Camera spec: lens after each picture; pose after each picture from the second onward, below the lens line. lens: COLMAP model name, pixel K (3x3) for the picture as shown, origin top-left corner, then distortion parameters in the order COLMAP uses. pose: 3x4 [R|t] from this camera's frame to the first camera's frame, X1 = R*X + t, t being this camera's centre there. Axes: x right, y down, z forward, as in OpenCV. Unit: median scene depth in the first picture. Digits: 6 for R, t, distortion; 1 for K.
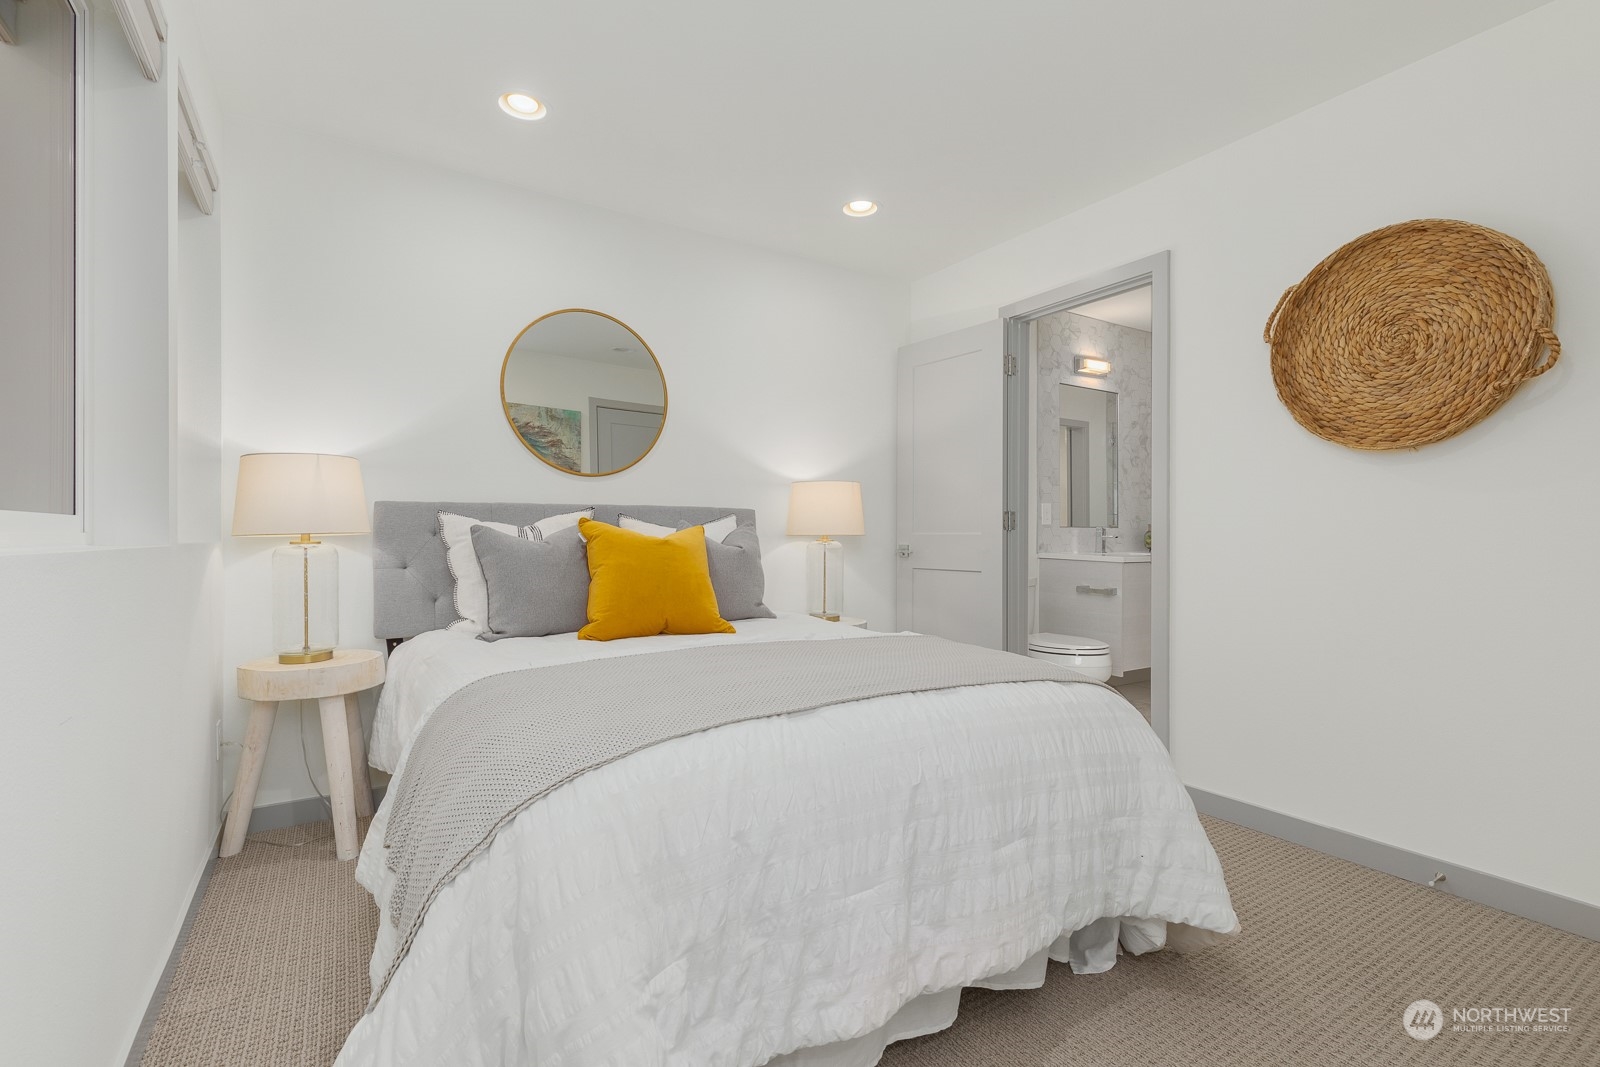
lens RADIAL K [[728.7, 0, 793.7], [0, 728.7, 537.2], [0, 0, 1]] dist [0.009702, -0.000176]
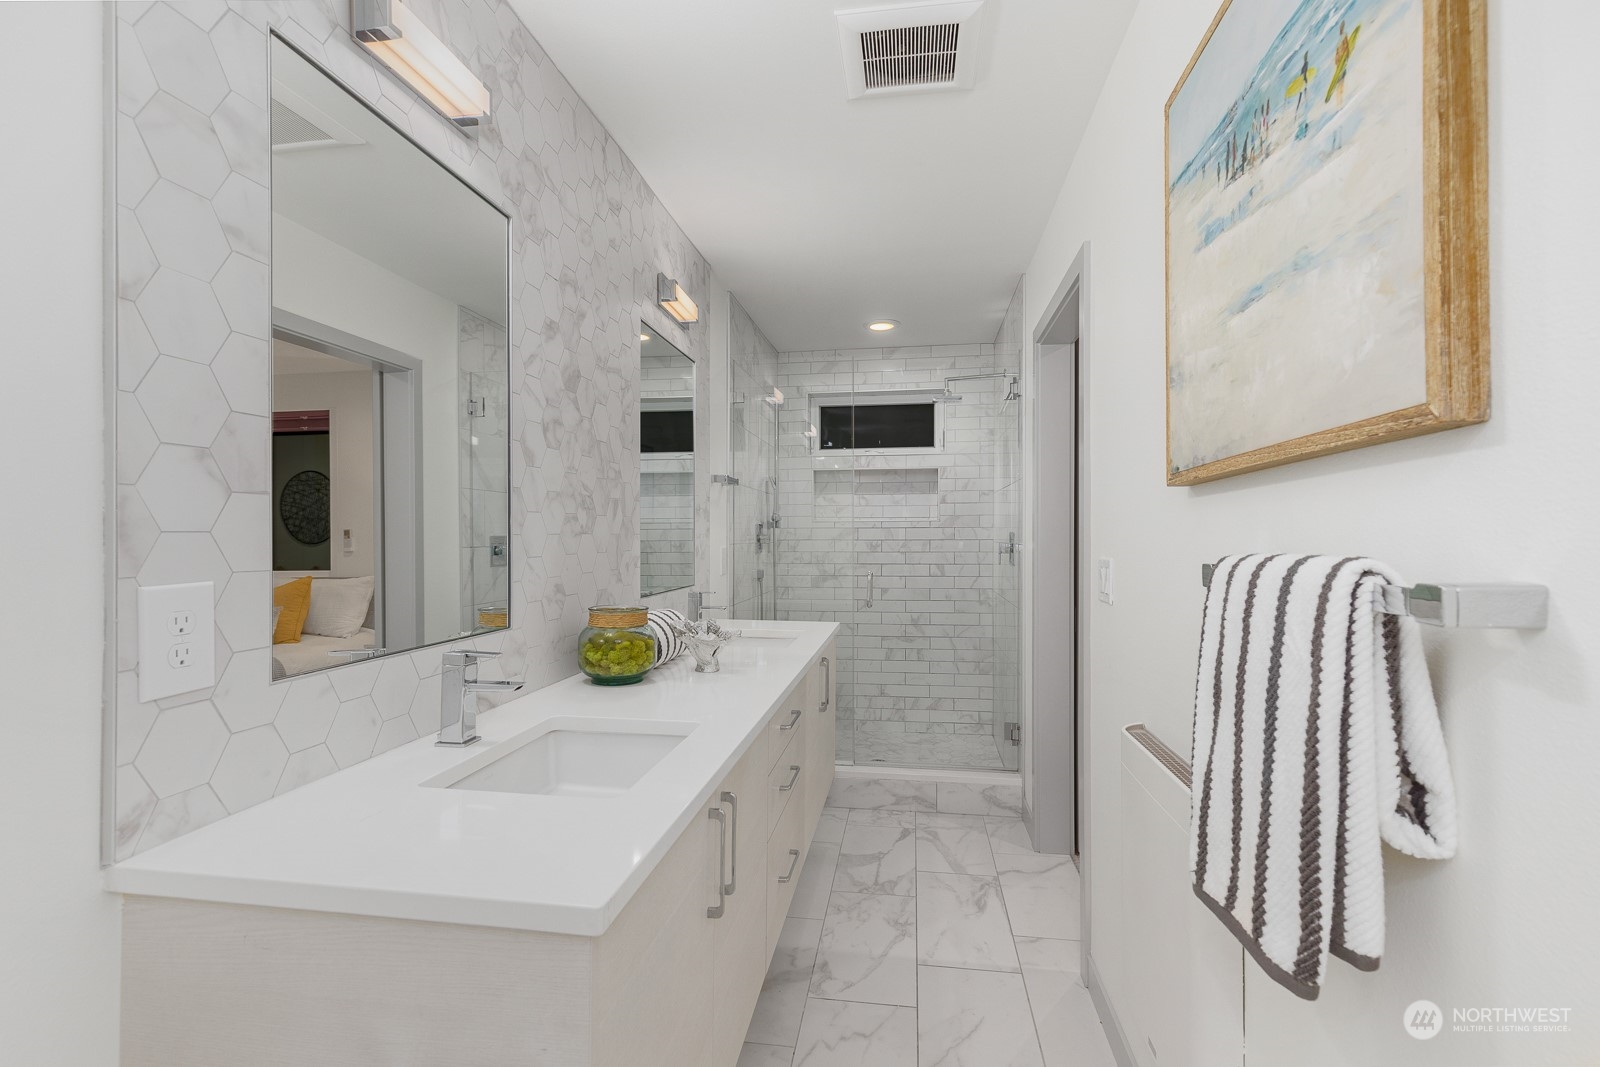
lens RADIAL K [[730.0, 0, 799.4], [0, 730.0, 543.7], [0, 0, 1]] dist [0.027050, -0.000008]
pose [[0.660263, -0.009102, 0.750980, 0.514004], [0.000634, 0.999933, 0.011563, -0.099461], [-0.751035, -0.007158, 0.660224, 1.246553]]
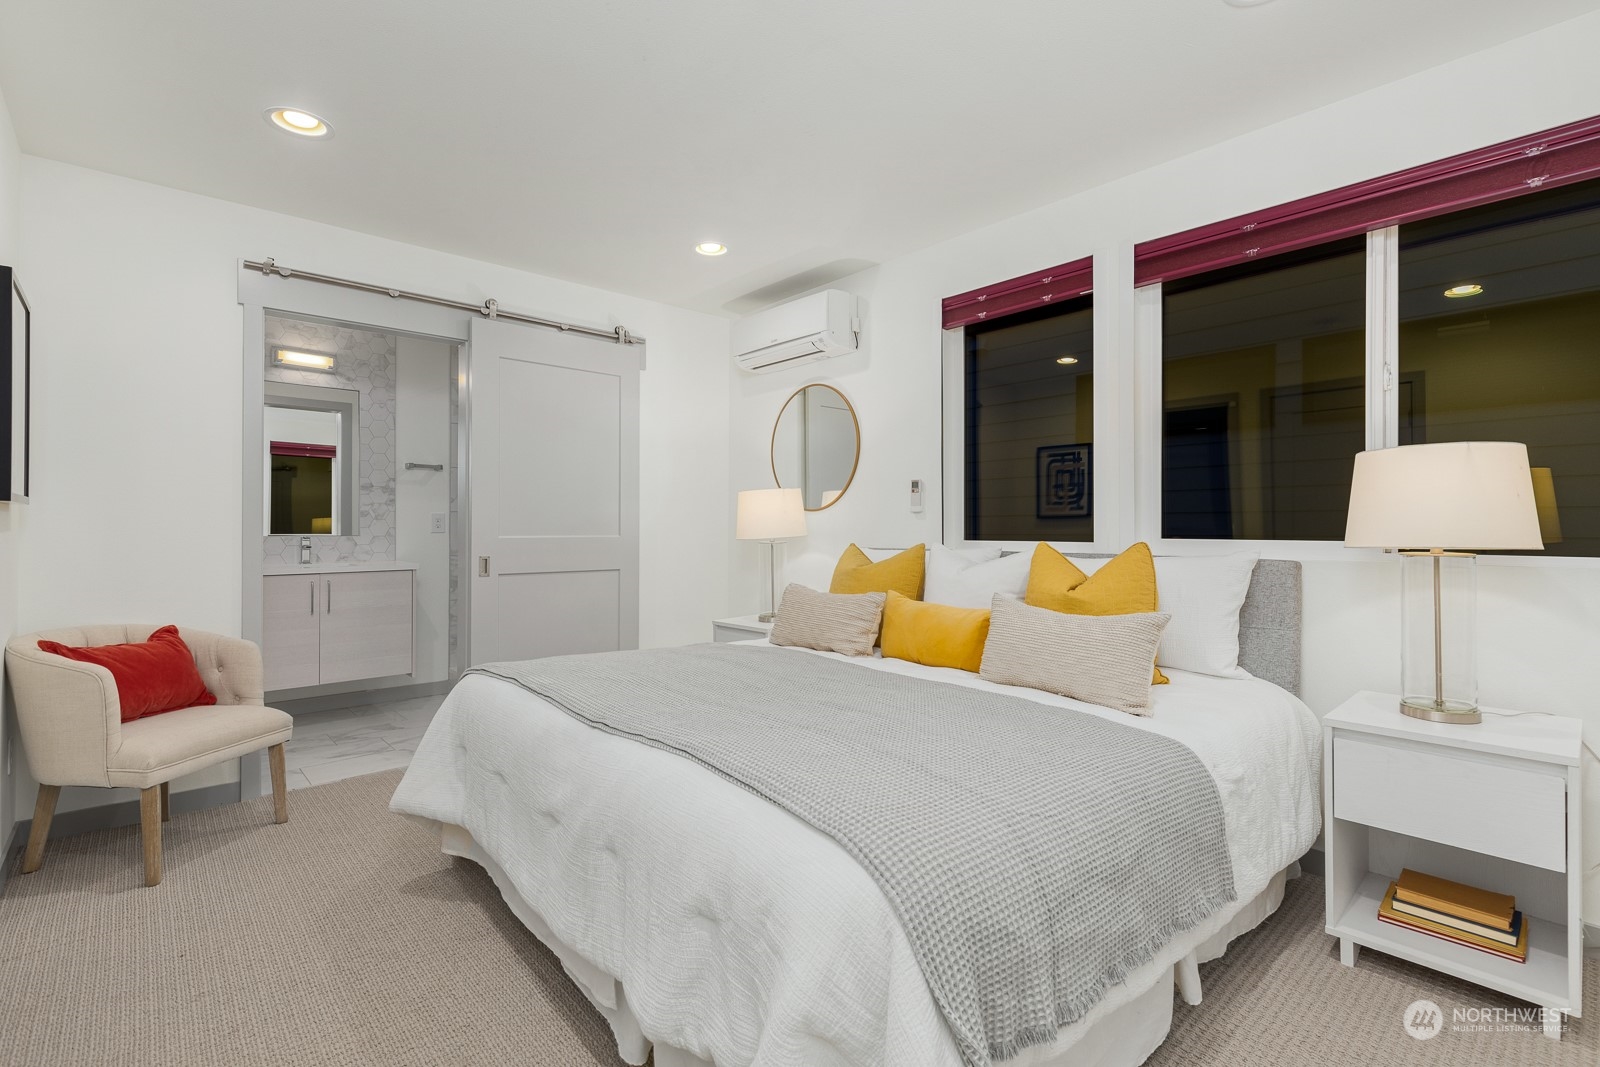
lens RADIAL K [[749.9, 0, 797.3], [0, 749.9, 528.5], [0, 0, 1]] dist [-0.002422, -0.000262]
pose [[0.990349, 0.001384, 0.138588, 2.007707], [-0.000651, 0.999986, -0.005336, -0.032189], [-0.138594, 0.005194, 0.990336, 0.217725]]
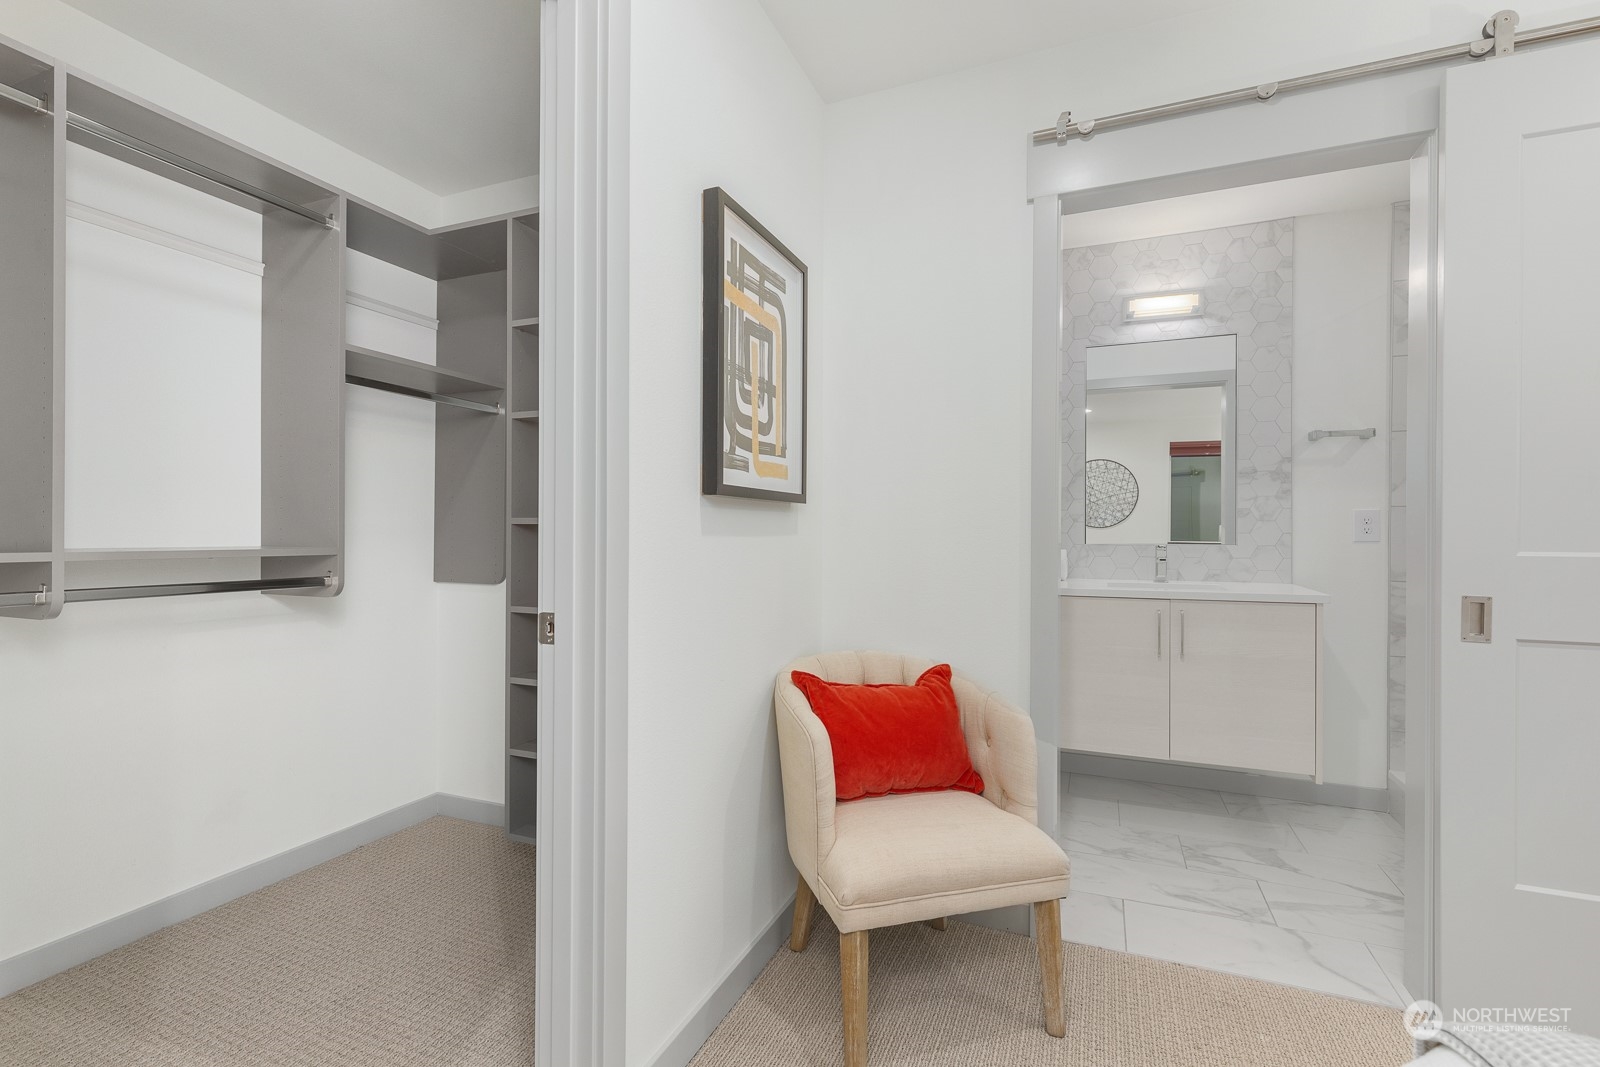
lens RADIAL K [[739.9, 0, 812.4], [0, 739.9, 536.5], [0, 0, 1]] dist [0.007441, 0.000188]
pose [[0.574053, 0.002208, -0.818815, 1.819396], [-0.006552, 0.999977, -0.001897, -0.030891], [0.818792, 0.006454, 0.574054, 0.857125]]
